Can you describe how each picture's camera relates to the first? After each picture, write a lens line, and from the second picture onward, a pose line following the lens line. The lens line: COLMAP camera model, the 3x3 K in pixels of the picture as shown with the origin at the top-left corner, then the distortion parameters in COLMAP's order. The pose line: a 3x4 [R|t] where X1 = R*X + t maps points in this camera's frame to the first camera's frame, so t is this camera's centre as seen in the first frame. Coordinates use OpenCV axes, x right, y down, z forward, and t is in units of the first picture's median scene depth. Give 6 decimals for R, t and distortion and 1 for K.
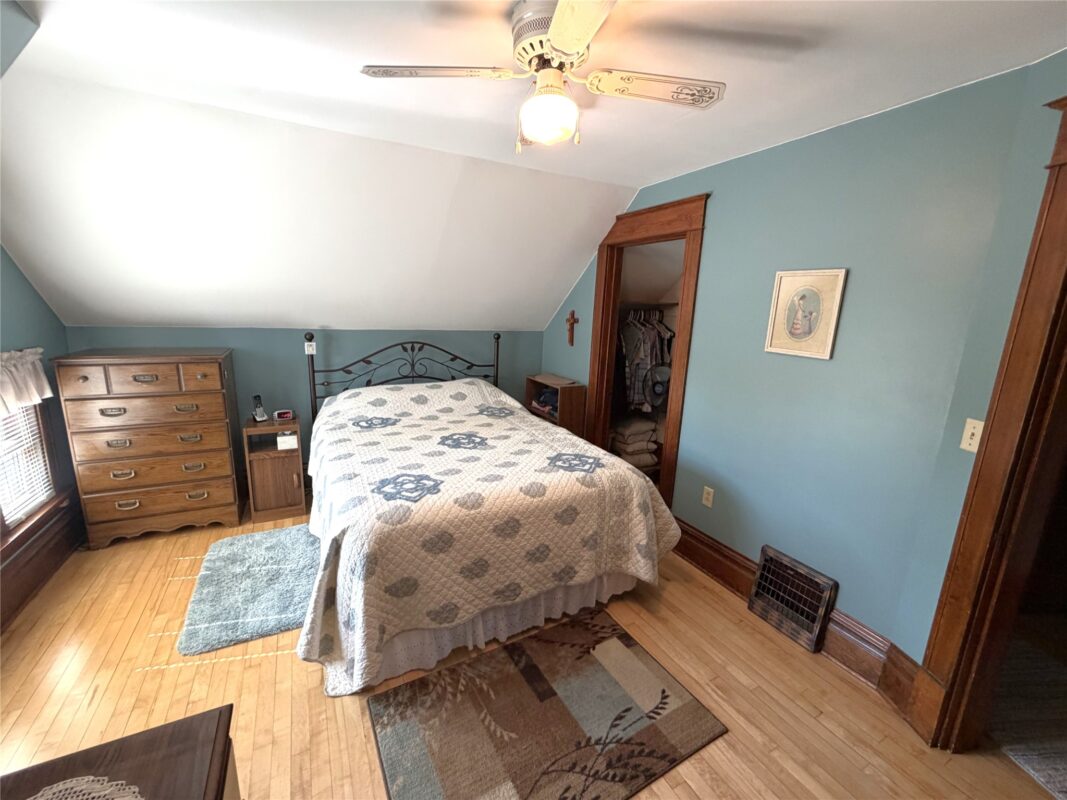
lens RADIAL K [[435.7, 0, 541.6], [0, 435.7, 404.4], [0, 0, 1]] dist [-0.003085, 0.000056]
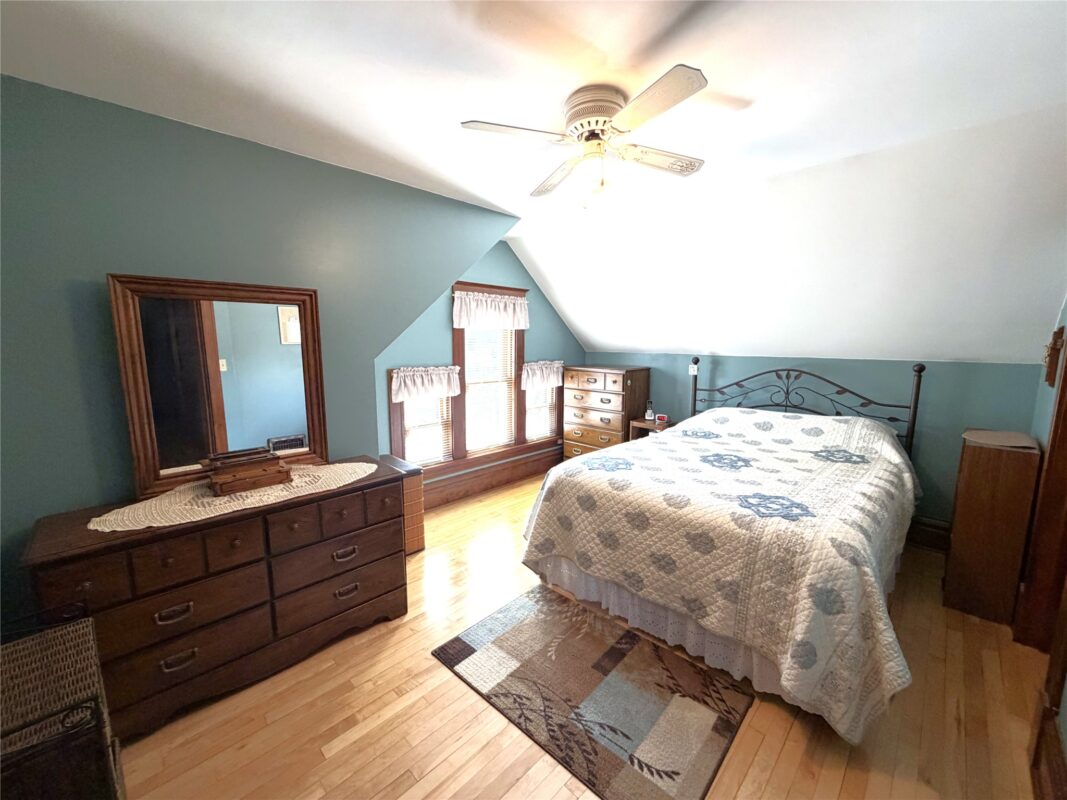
lens RADIAL K [[435.7, 0, 533.5], [0, 435.7, 400.3], [0, 0, 1]] dist [-0.003085, 0.000056]
pose [[0.287927, 0.097772, -0.952648, 0.739286], [-0.197005, 0.979545, 0.040990, -0.007342], [0.937170, 0.175874, 0.301299, 0.305369]]
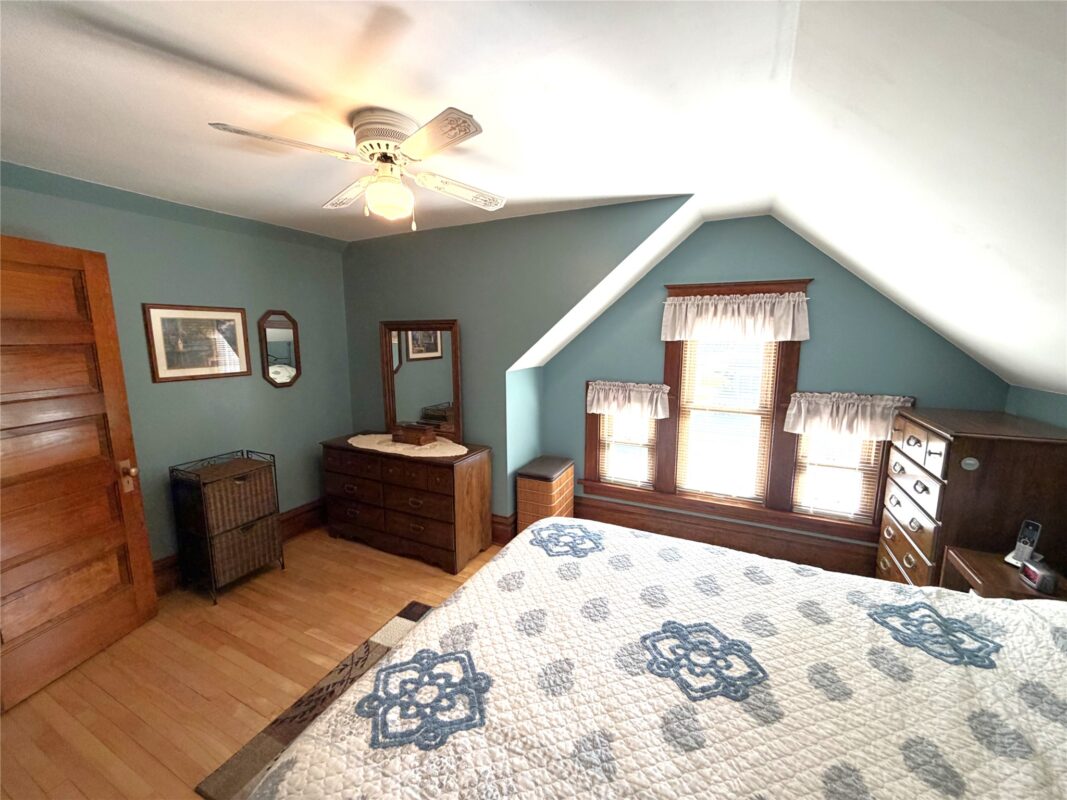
lens RADIAL K [[435.7, 0, 526.5], [0, 435.7, 396.3], [0, 0, 1]] dist [-0.003085, 0.000056]
pose [[-0.832888, 0.043559, -0.551726, 0.235262], [-0.144447, 0.945236, 0.292684, -0.316954], [0.534260, 0.323468, -0.780983, 1.361997]]
